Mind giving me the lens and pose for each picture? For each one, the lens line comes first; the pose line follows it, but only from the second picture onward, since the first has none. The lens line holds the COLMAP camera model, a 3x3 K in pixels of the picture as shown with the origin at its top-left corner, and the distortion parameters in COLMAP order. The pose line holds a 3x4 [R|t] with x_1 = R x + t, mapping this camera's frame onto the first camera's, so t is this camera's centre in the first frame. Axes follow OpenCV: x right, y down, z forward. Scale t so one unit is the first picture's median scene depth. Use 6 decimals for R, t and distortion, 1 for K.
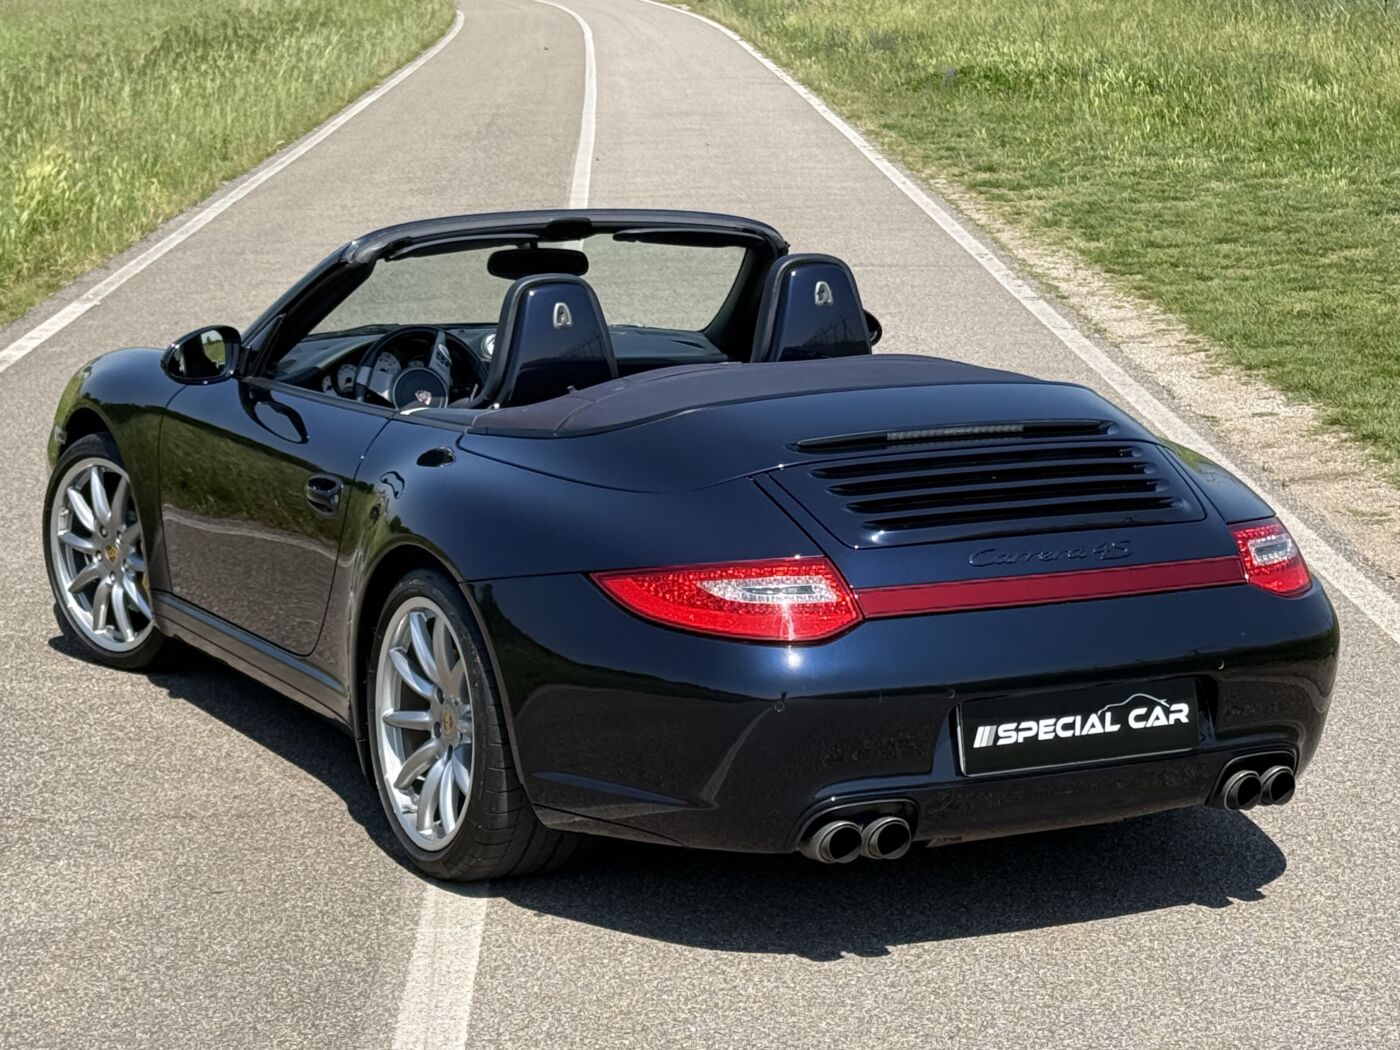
lens RADIAL K [[3422.3, 0, 700.0], [0, 3422.3, 525.0], [0, 0, 1]] dist [0.125591, 0.220801]
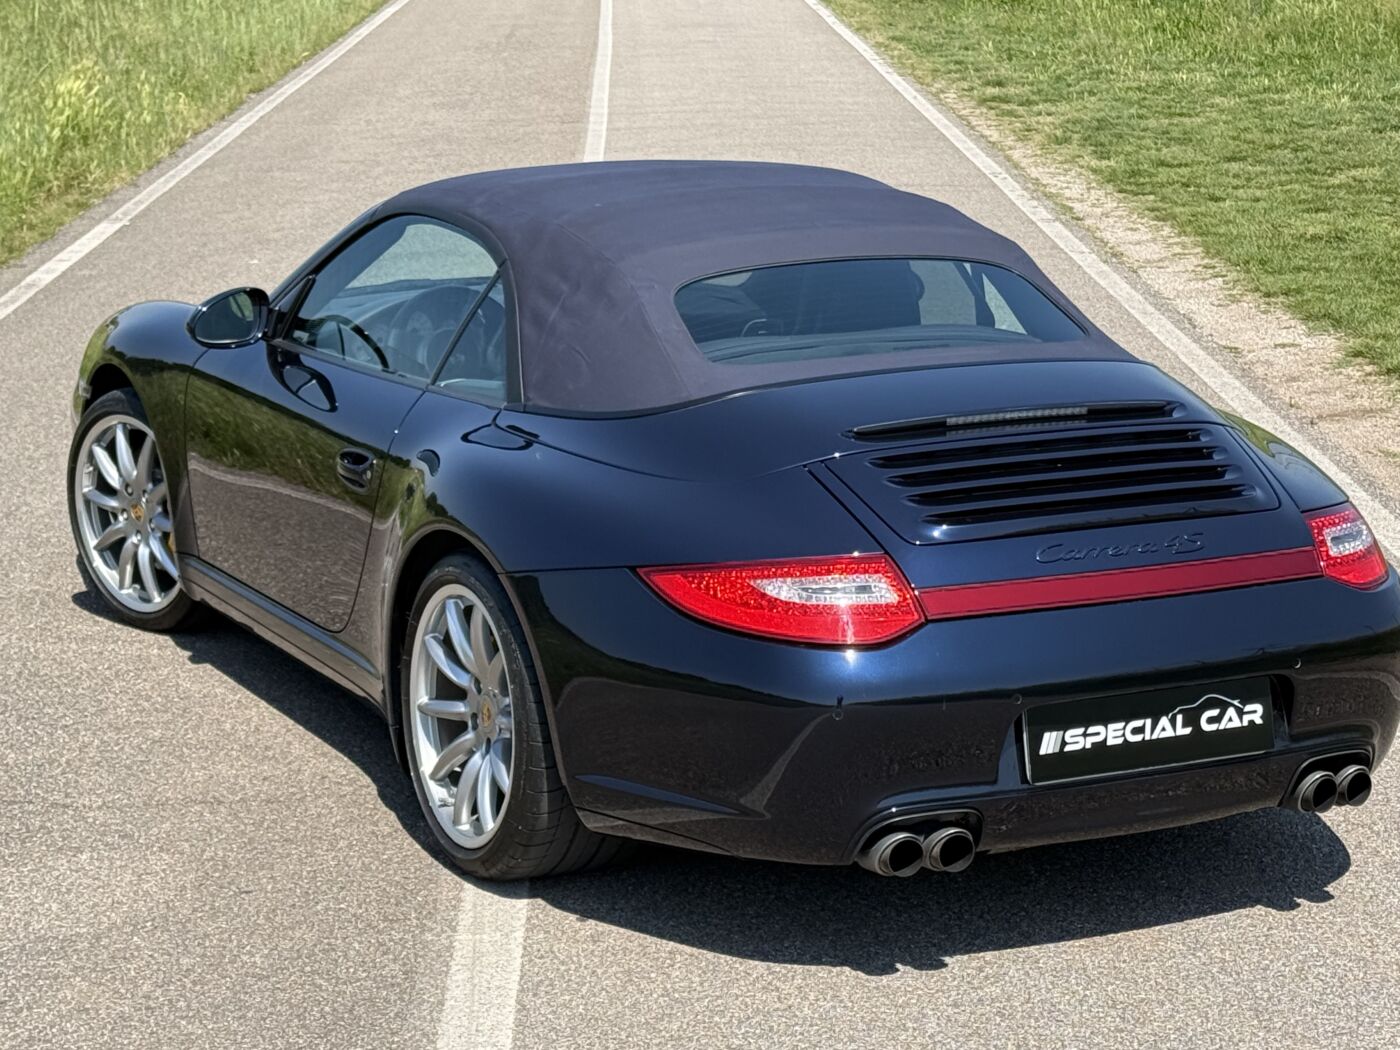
lens RADIAL K [[3181.5, 0, 700.0], [0, 3181.5, 525.0], [0, 0, 1]] dist [0.126338, 0.155179]
pose [[0.999996, 0.002558, 0.001379, -0.014459], [-0.002615, 0.999076, 0.042902, -0.032826], [-0.001268, -0.042905, 0.999078, 0.106864]]
